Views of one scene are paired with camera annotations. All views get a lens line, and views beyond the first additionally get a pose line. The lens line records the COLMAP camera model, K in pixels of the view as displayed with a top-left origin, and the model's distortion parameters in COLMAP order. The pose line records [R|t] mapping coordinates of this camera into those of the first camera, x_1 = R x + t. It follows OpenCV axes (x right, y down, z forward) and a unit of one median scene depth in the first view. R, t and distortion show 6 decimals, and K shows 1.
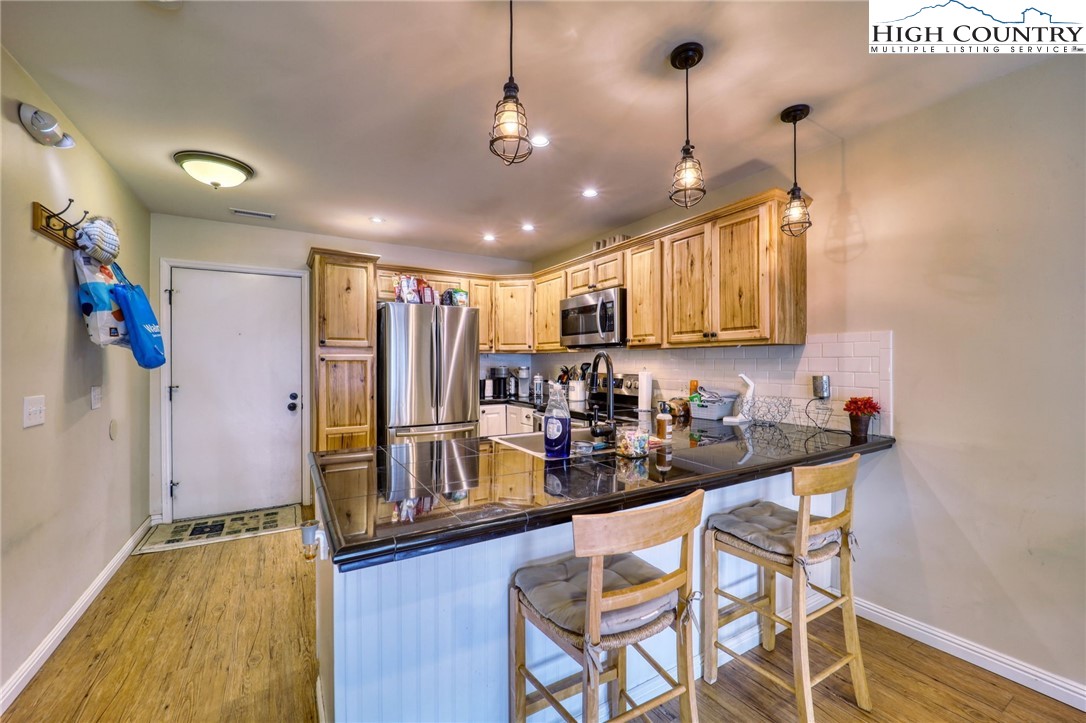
lens RADIAL K [[432.1, 0, 545.0], [0, 432.1, 359.4], [0, 0, 1]] dist [-0.021432, 0.000161]
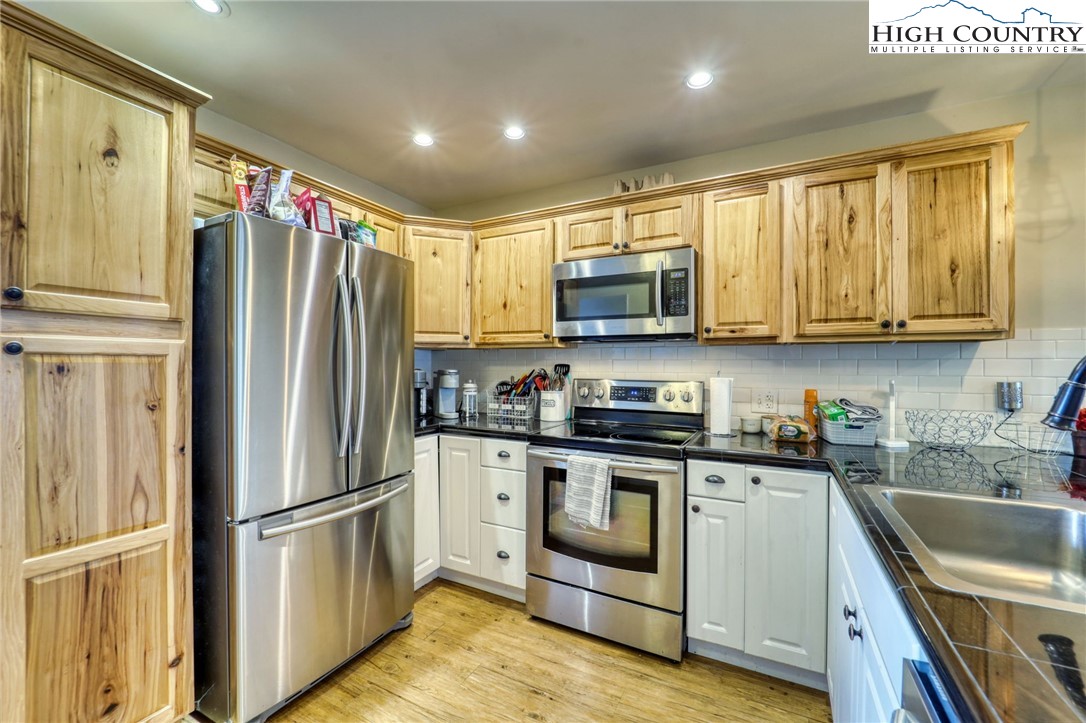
lens RADIAL K [[432.1, 0, 546.1], [0, 432.1, 361.3], [0, 0, 1]] dist [-0.021432, 0.000161]
pose [[0.857873, 0.008546, 0.513791, -0.325123], [-0.009043, 0.999958, -0.001533, 0.006027], [-0.513783, -0.003331, 0.857914, 0.513477]]
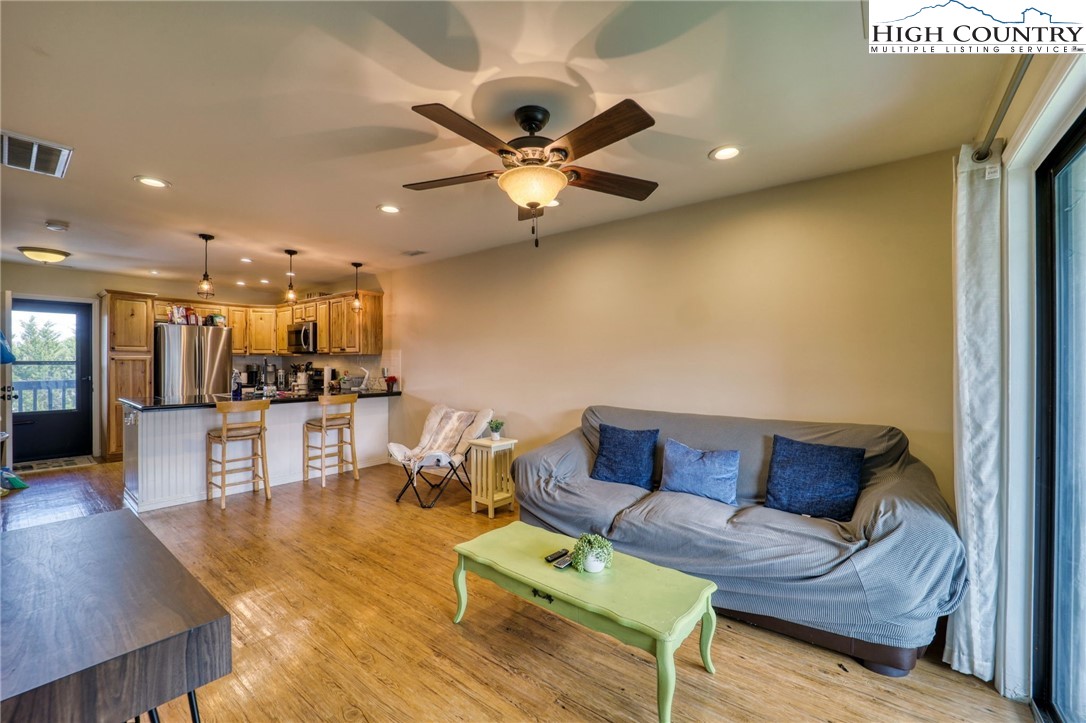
lens RADIAL K [[432.1, 0, 542.7], [0, 432.1, 361.8], [0, 0, 1]] dist [-0.021432, 0.000161]
pose [[0.931597, 0.005189, 0.363457, 0.393216], [-0.008015, 0.999948, 0.006267, -0.011730], [-0.363405, -0.008752, 0.931590, -1.023430]]
